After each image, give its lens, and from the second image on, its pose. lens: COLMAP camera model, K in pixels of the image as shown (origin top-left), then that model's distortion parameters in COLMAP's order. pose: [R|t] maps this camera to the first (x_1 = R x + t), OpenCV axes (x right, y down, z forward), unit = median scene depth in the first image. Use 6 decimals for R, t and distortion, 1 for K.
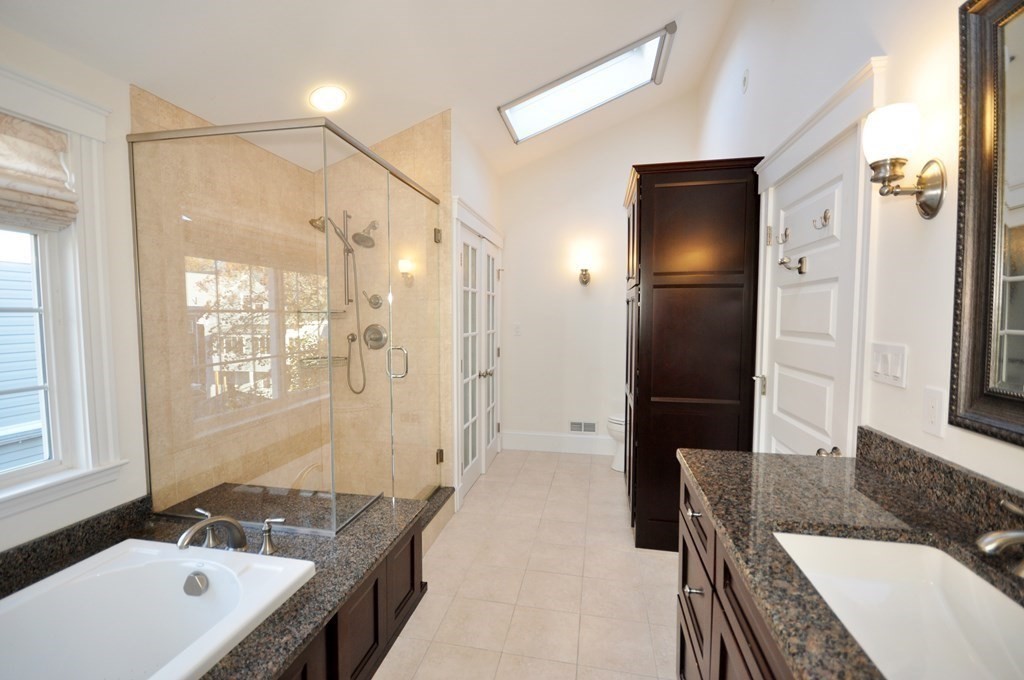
lens RADIAL K [[446.4, 0, 511.7], [0, 446.4, 336.9], [0, 0, 1]] dist [-0.000961, -0.005510]
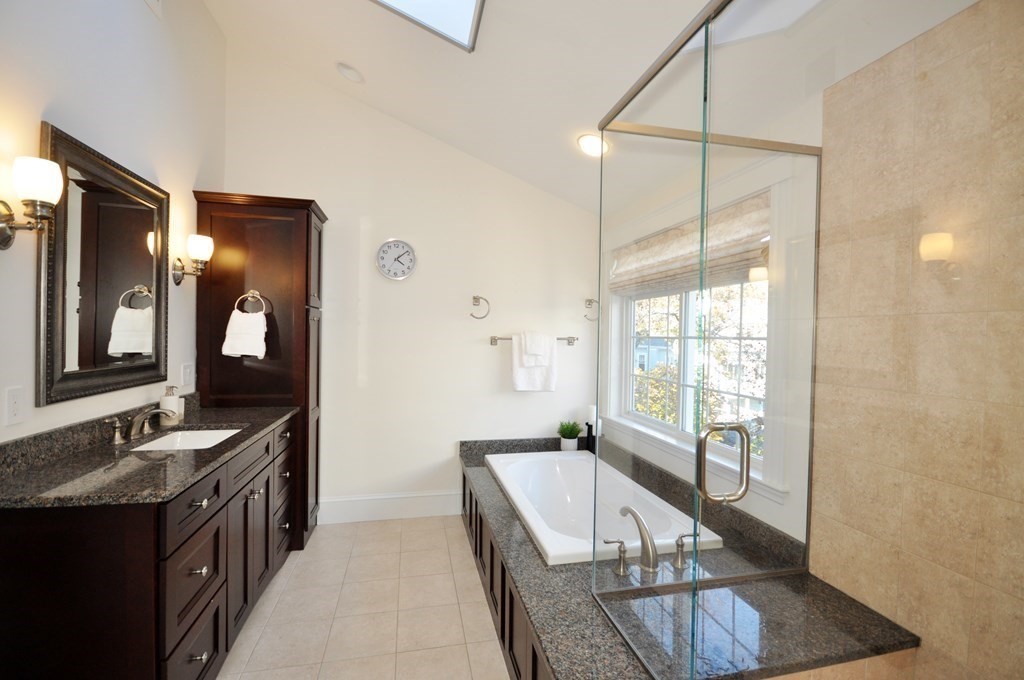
lens RADIAL K [[446.4, 0, 511.0], [0, 446.4, 338.2], [0, 0, 1]] dist [-0.000961, -0.005510]
pose [[-0.912874, -0.011842, -0.408069, 0.094659], [-0.036723, 0.997909, 0.053192, -0.085843], [0.406586, 0.063543, -0.911400, 1.571838]]
